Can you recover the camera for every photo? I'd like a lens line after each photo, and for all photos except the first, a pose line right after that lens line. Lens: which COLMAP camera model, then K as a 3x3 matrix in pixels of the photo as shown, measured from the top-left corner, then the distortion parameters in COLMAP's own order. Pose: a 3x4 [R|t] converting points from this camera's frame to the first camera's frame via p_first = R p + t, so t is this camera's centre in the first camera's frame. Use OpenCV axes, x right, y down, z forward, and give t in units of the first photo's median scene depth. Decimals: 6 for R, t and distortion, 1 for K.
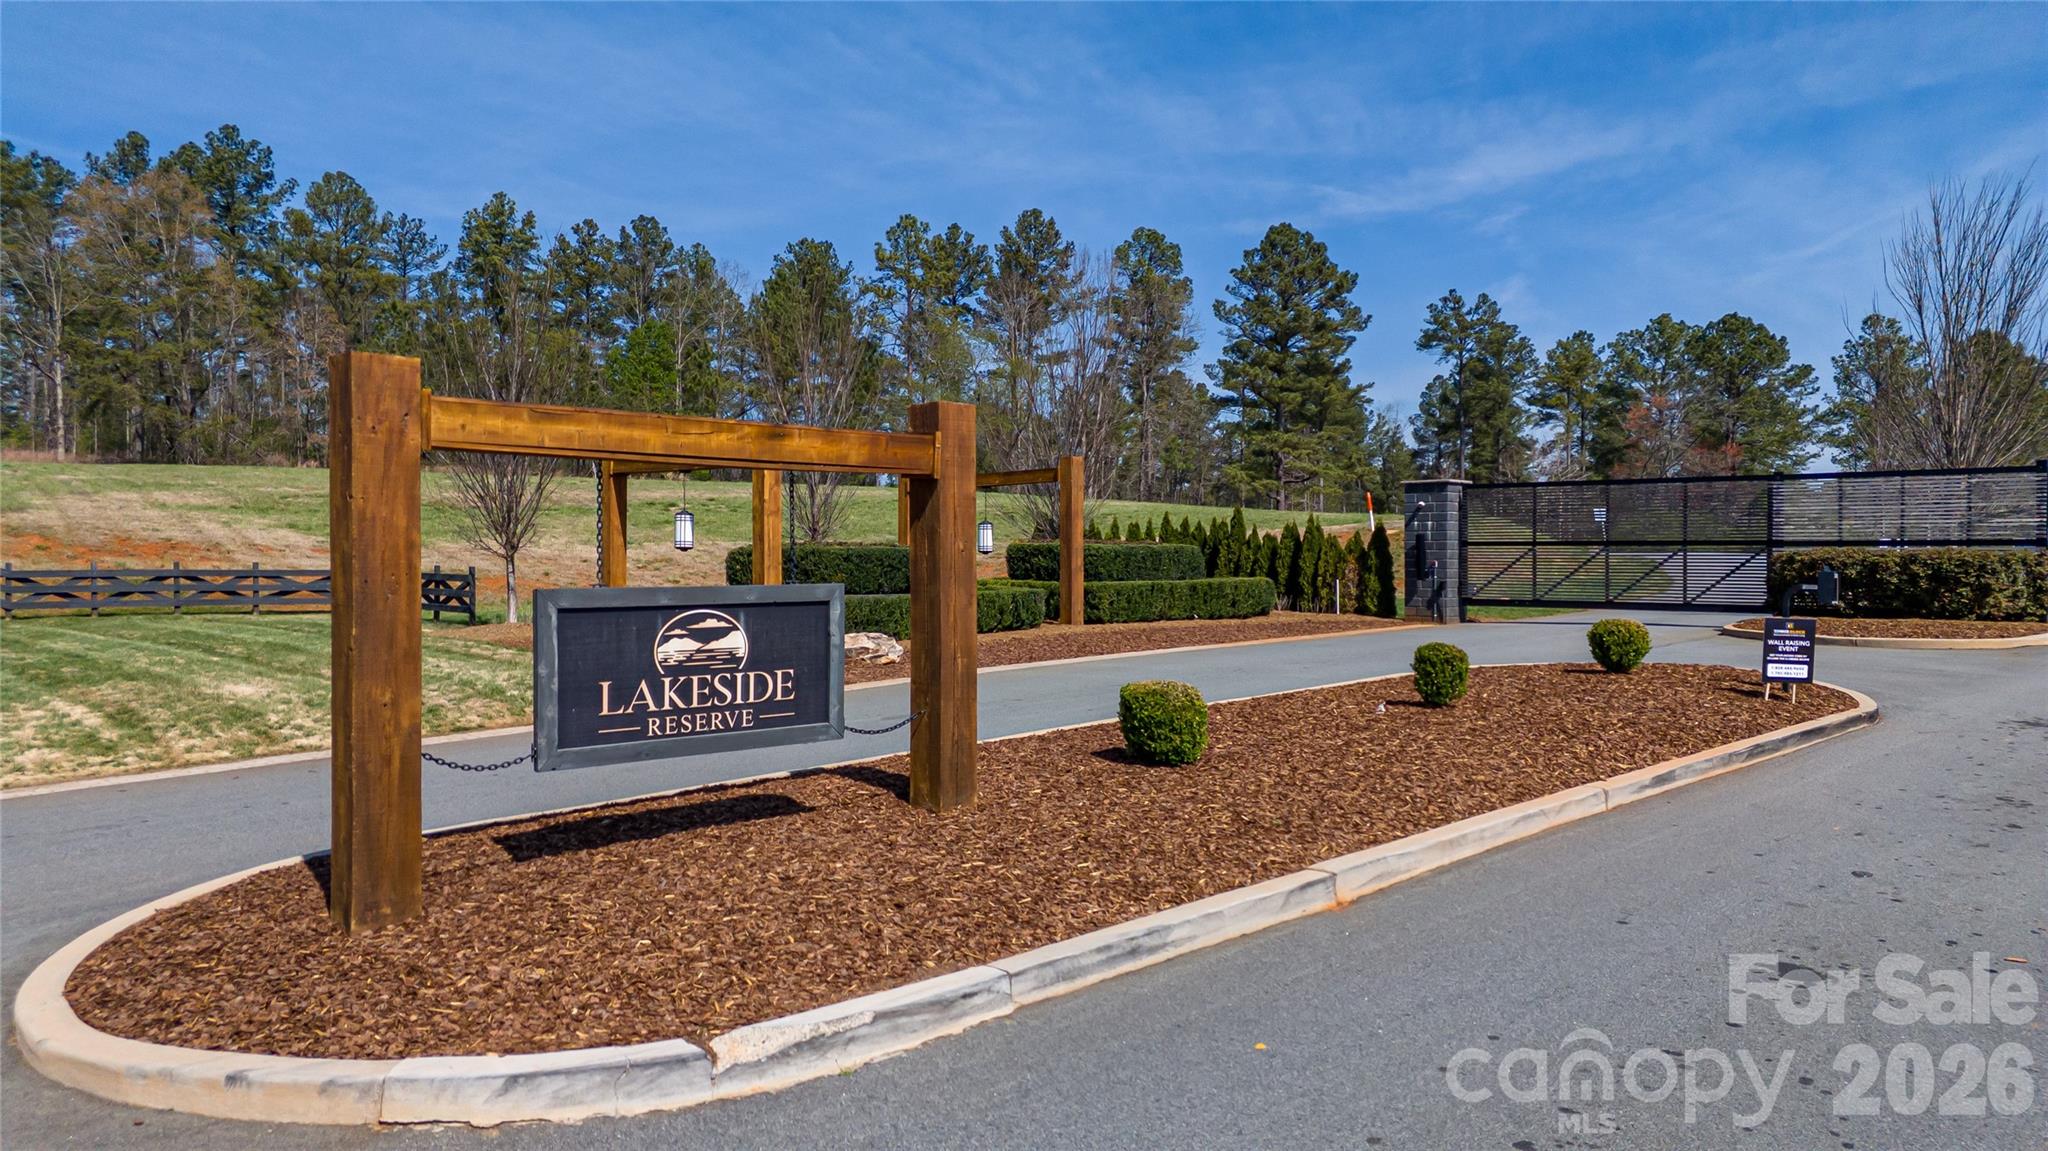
lens RADIAL K [[1423.7, 0, 1024.0], [0, 1423.7, 575.5], [0, 0, 1]] dist [0.030581, -0.003331]
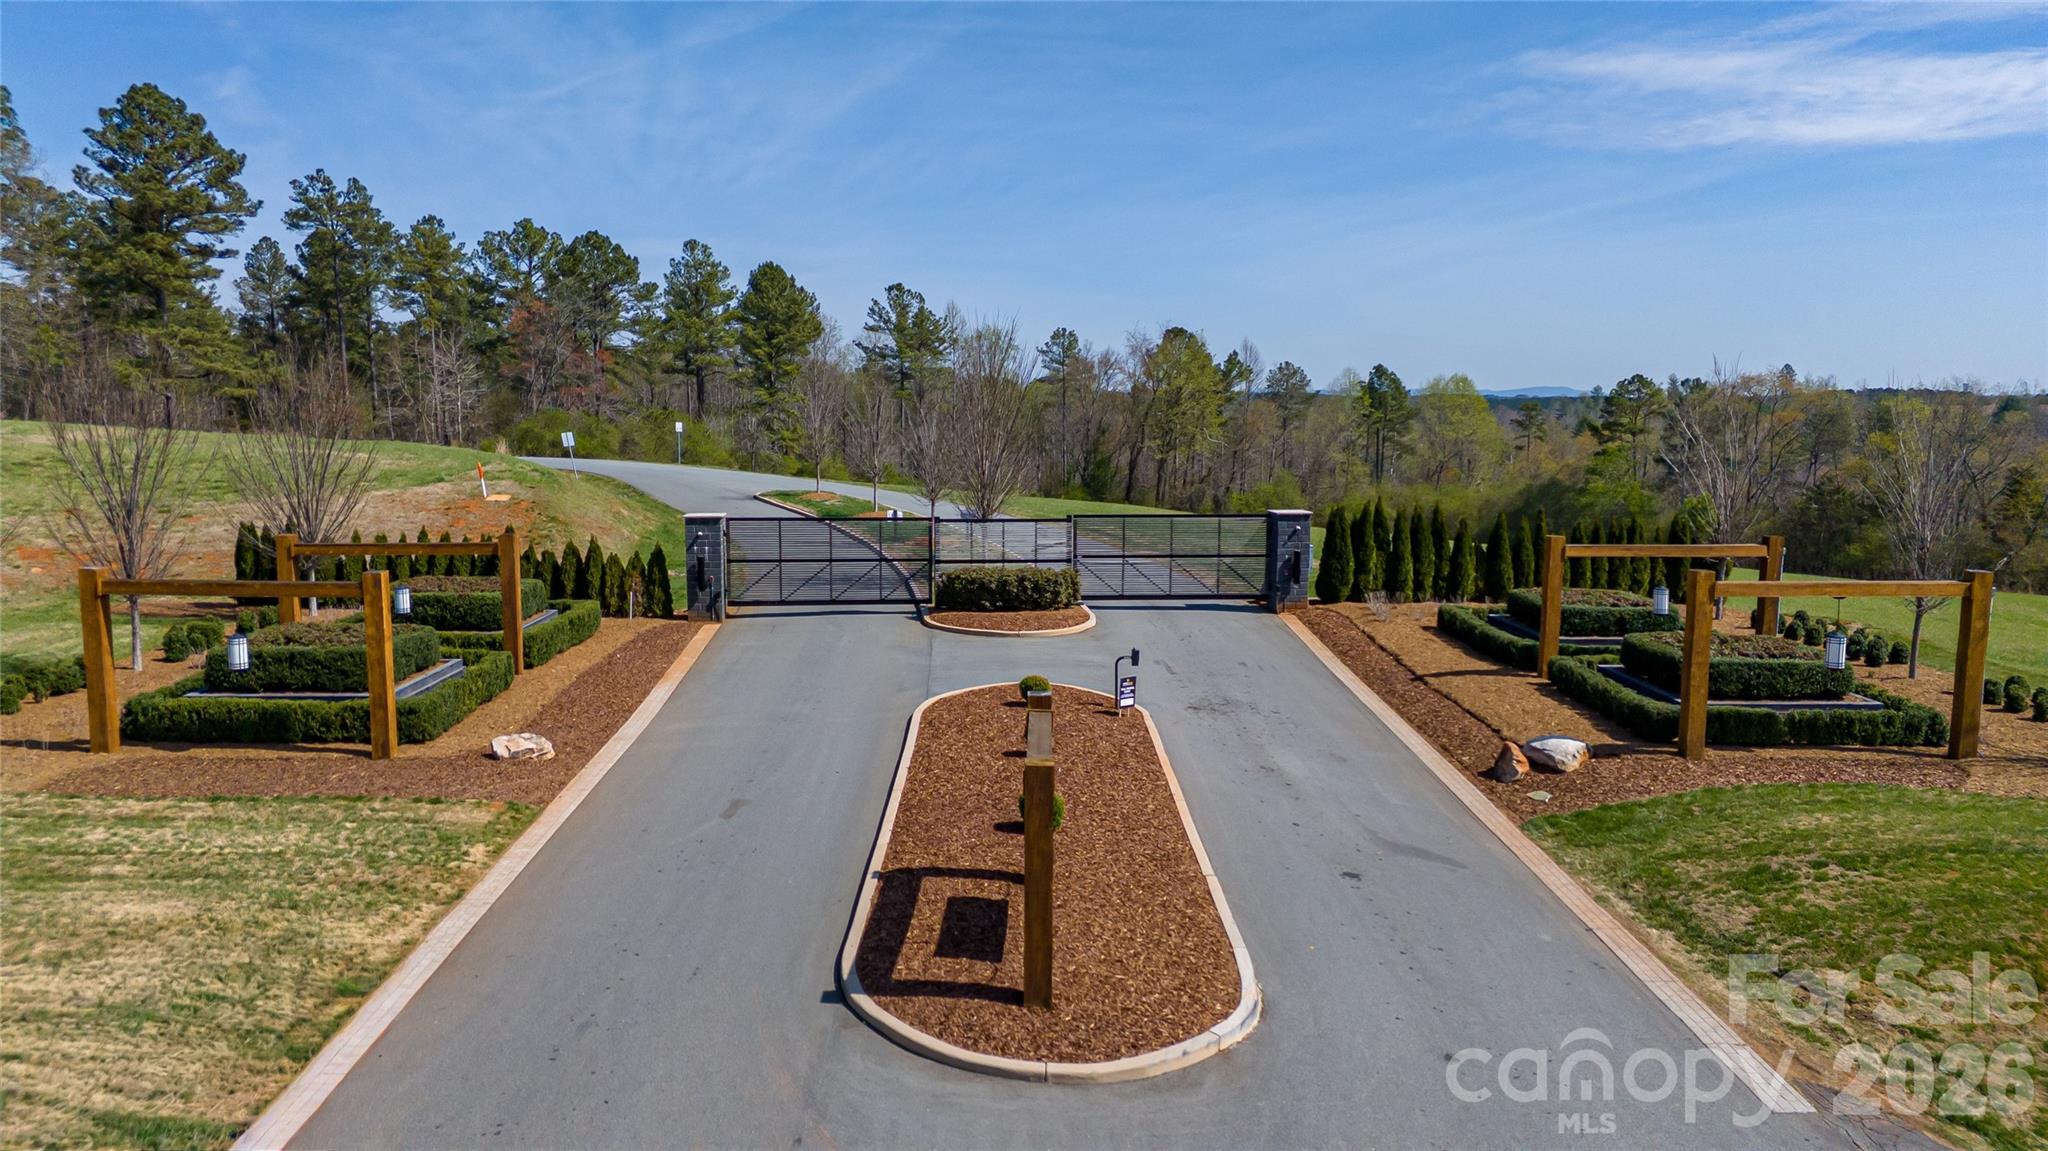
lens RADIAL K [[1423.7, 0, 1024.0], [0, 1423.7, 575.5], [0, 0, 1]] dist [0.030581, -0.003331]
pose [[0.671181, -0.090262, 0.735778, -0.143737], [0.002206, 0.992798, 0.119780, -0.049022], [-0.741291, -0.078770, 0.666546, -0.031548]]
